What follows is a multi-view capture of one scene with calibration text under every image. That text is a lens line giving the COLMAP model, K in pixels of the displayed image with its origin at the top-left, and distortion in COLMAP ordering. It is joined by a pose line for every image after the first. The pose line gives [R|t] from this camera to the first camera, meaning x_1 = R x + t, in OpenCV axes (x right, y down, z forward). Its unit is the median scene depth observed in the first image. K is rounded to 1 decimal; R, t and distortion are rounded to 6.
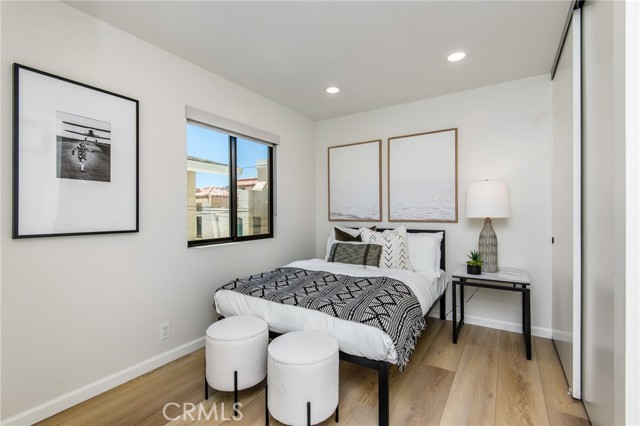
lens RADIAL K [[287.7, 0, 320.0], [0, 287.7, 213.0], [0, 0, 1]] dist [0.000904, 0.000108]
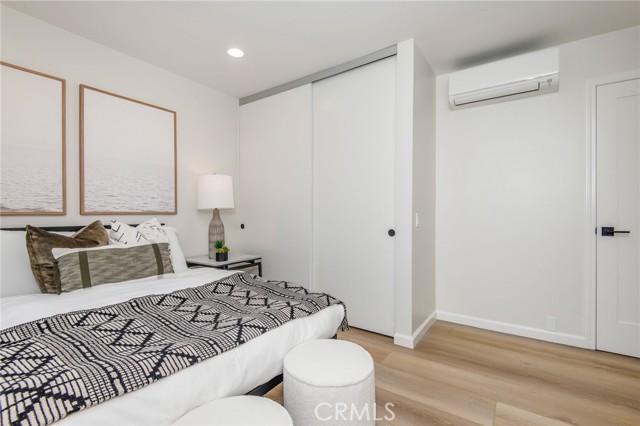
lens RADIAL K [[287.7, 0, 320.0], [0, 287.7, 213.0], [0, 0, 1]] dist [0.000904, 0.000108]
pose [[0.026922, 0.002626, 0.999634, -0.434634], [0.001054, 0.999996, -0.002655, 0.031929], [-0.999637, 0.001125, 0.026919, 0.507691]]
